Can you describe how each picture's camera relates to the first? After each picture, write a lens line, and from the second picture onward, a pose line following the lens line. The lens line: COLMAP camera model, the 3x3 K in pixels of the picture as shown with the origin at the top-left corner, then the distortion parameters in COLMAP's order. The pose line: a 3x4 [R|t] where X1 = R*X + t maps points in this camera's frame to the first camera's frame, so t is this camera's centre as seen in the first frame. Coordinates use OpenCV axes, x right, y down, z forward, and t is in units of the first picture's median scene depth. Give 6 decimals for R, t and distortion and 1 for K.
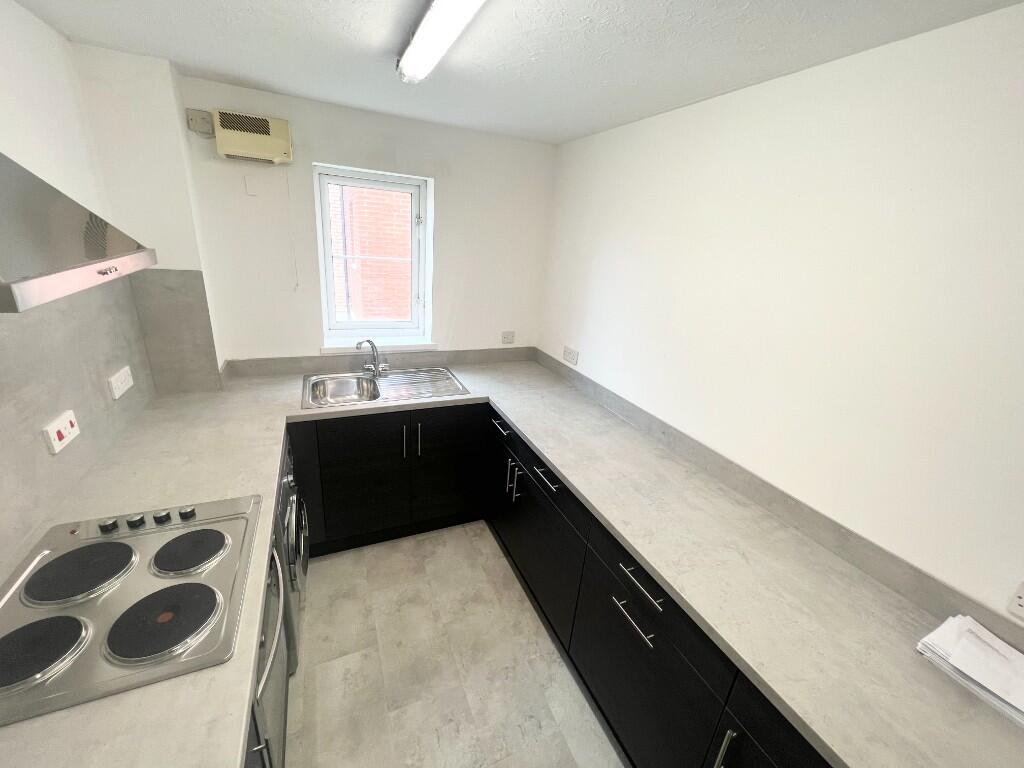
lens RADIAL K [[410.2, 0, 510.5], [0, 410.2, 381.4], [0, 0, 1]] dist [-0.002195, -0.000059]
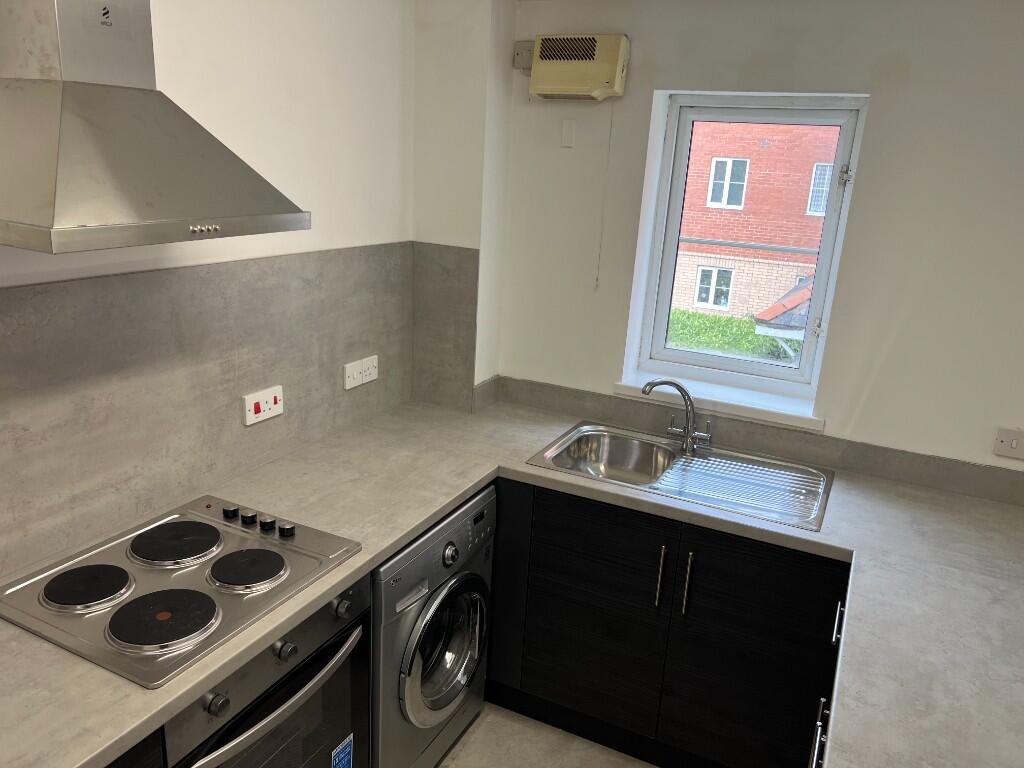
lens RADIAL K [[778.3, 0, 512.2], [0, 778.3, 384.2], [0, 0, 1]] dist [0.038295, -0.012203]
pose [[0.642637, 0.172301, -0.746546, 0.398450], [-0.265009, 0.964230, -0.005580, -0.043217], [0.718880, 0.201427, 0.665311, 0.157112]]
